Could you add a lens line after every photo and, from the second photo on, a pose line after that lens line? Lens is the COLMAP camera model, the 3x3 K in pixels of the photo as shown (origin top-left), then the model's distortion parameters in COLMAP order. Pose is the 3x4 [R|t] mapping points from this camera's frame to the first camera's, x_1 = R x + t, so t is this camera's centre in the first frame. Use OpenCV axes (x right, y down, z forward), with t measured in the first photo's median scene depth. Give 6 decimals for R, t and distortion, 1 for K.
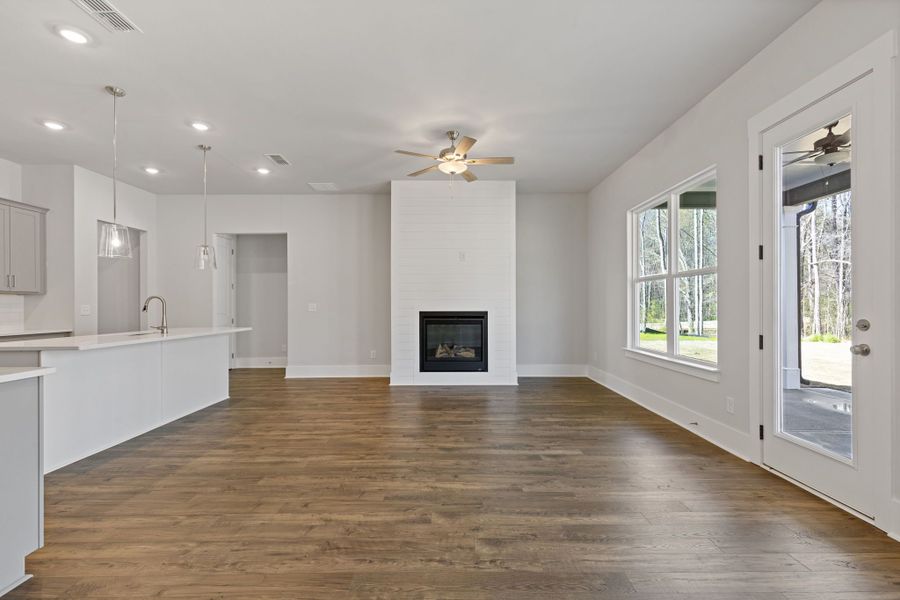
lens RADIAL K [[405.3, 0, 449.8], [0, 405.3, 301.7], [0, 0, 1]] dist [0.010164, -0.000194]
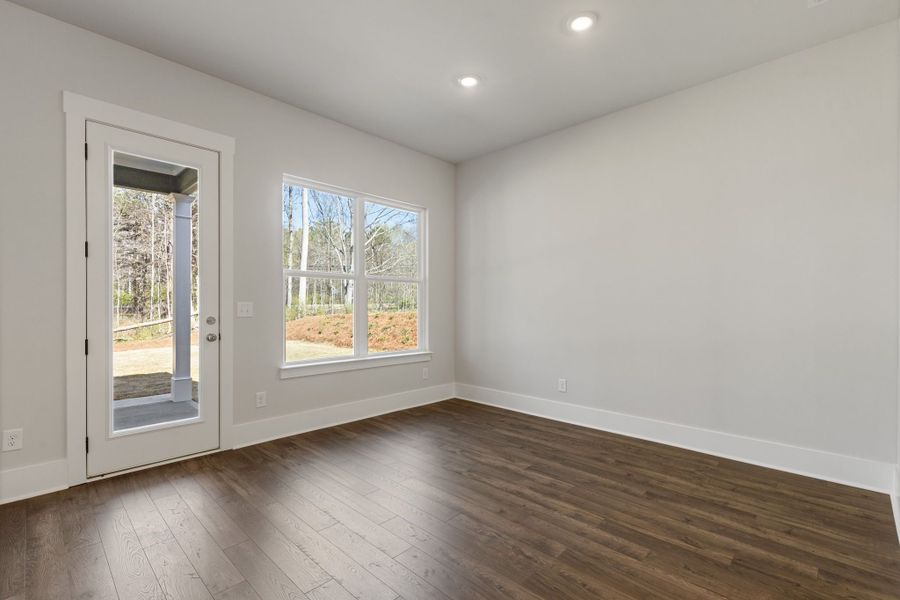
lens RADIAL K [[405.3, 0, 448.2], [0, 405.3, 307.0], [0, 0, 1]] dist [0.010164, -0.000194]
pose [[-0.720218, 0.004766, 0.693732, -0.228292], [-0.003303, 0.999942, -0.010299, 0.008012], [-0.693740, -0.009709, -0.720160, 0.542896]]
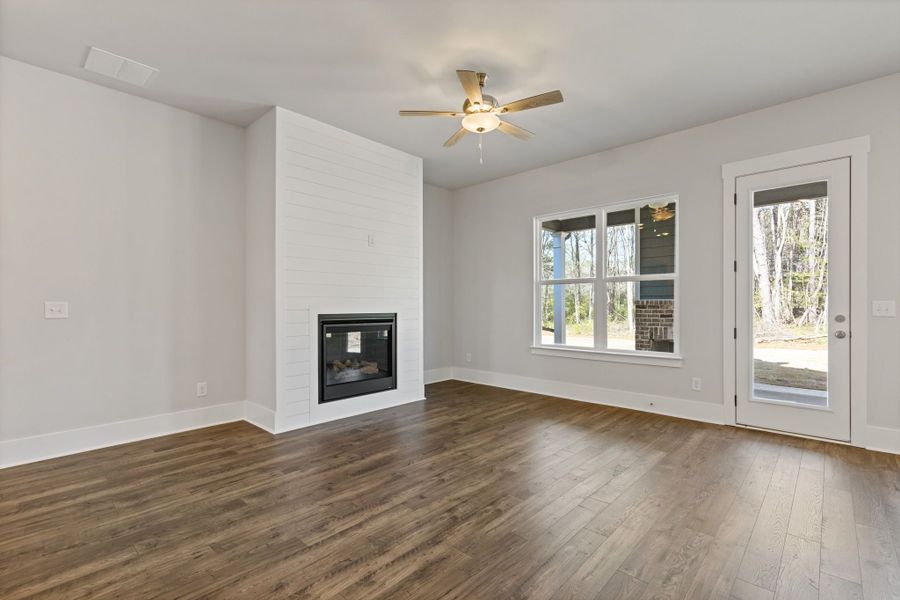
lens RADIAL K [[405.3, 0, 451.5], [0, 405.3, 304.1], [0, 0, 1]] dist [0.010164, -0.000194]
pose [[0.681491, 0.005712, 0.731805, -0.422290], [-0.008034, 0.999968, -0.000323, 0.005366], [-0.731783, -0.005659, 0.681514, 0.379657]]
